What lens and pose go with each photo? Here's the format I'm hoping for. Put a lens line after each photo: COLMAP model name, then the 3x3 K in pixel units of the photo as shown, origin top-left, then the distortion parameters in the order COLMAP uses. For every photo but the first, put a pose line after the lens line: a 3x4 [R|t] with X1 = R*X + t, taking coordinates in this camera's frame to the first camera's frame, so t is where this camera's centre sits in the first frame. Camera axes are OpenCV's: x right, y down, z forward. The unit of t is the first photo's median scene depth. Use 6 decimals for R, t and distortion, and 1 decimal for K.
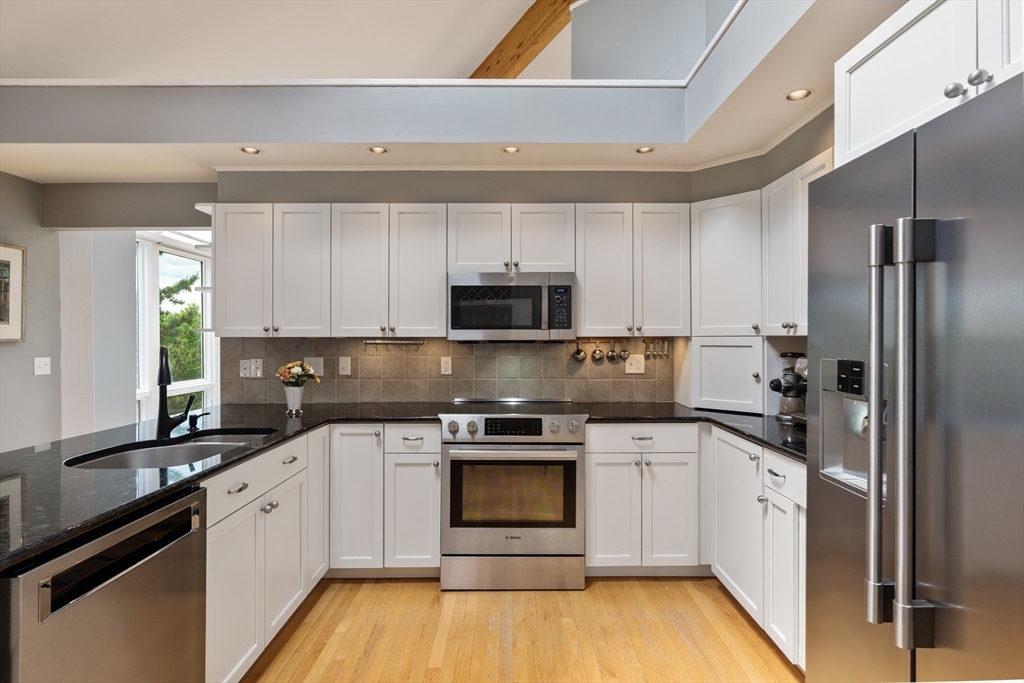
lens RADIAL K [[510.3, 0, 512.0], [0, 510.3, 341.5], [0, 0, 1]] dist [0.001070, 0.000160]
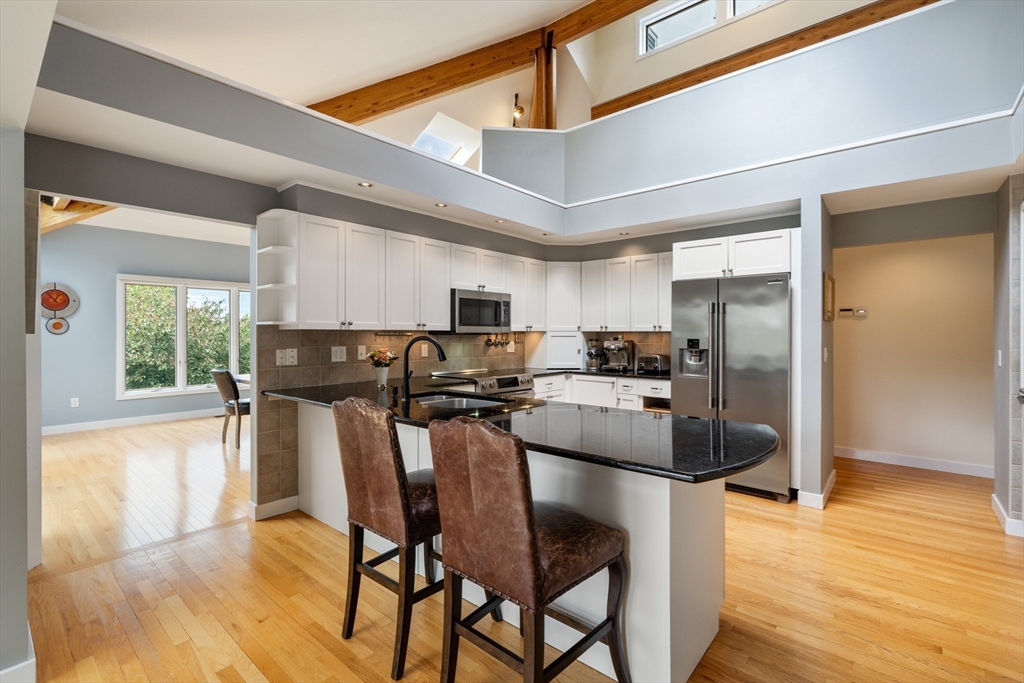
lens RADIAL K [[465.0, 0, 512.0], [0, 465.0, 341.5], [0, 0, 1]] dist [-0.001364, -0.000106]
pose [[0.655955, -0.009862, 0.754736, -1.038324], [0.000703, 0.999922, 0.012454, 0.006394], [-0.754800, -0.007639, 0.655911, -0.048016]]
